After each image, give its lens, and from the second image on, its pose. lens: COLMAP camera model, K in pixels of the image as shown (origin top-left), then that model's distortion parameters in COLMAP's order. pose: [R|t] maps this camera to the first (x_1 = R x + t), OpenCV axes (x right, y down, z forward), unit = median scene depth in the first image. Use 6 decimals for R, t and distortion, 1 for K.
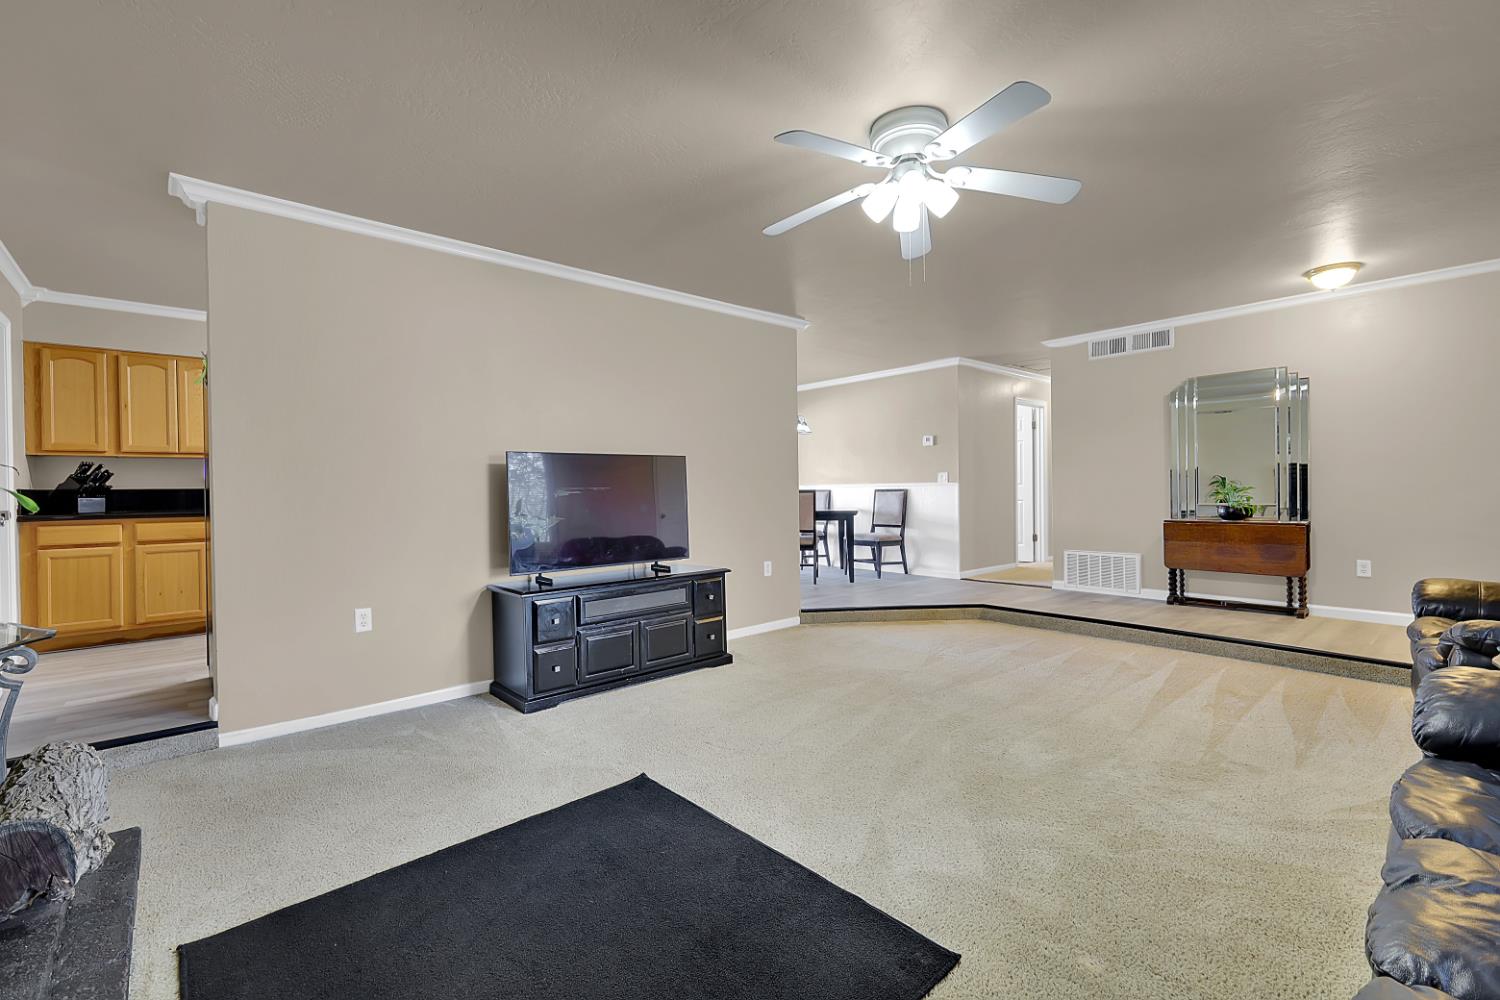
lens RADIAL K [[651.5, 0, 750.6], [0, 651.5, 494.0], [0, 0, 1]] dist [0.000574, 0.000138]
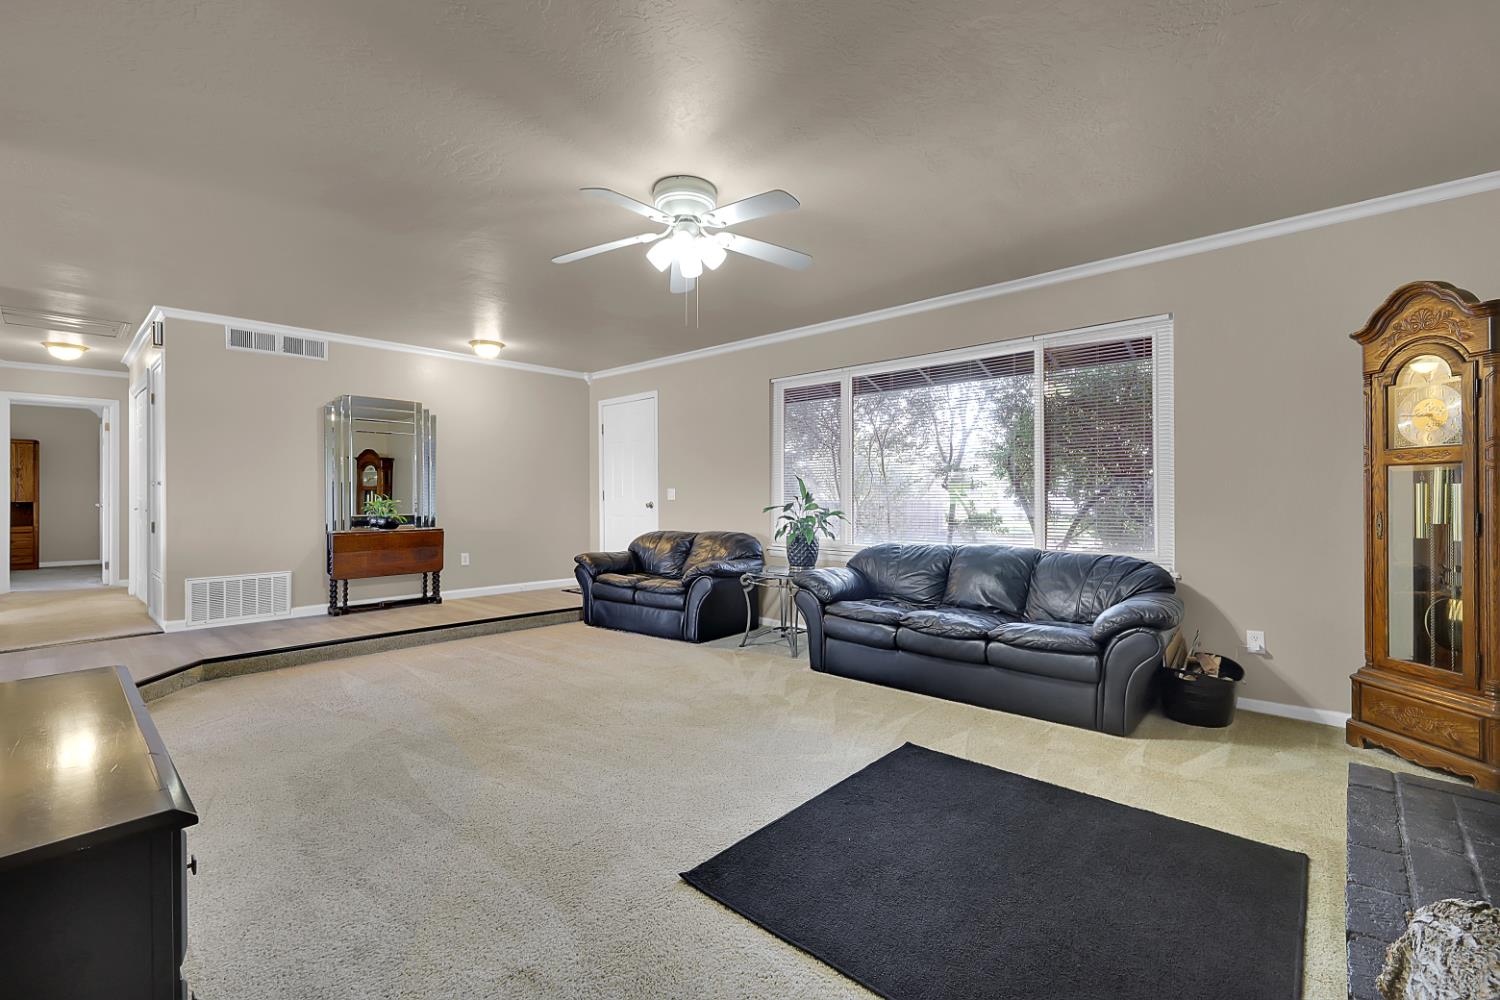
lens RADIAL K [[651.5, 0, 756.8], [0, 651.5, 496.0], [0, 0, 1]] dist [0.000574, 0.000138]
pose [[-0.112005, 0.010514, 0.993652, -0.476386], [0.012472, 0.999880, -0.009174, 0.000873], [-0.993629, 0.011366, -0.112122, 0.508974]]
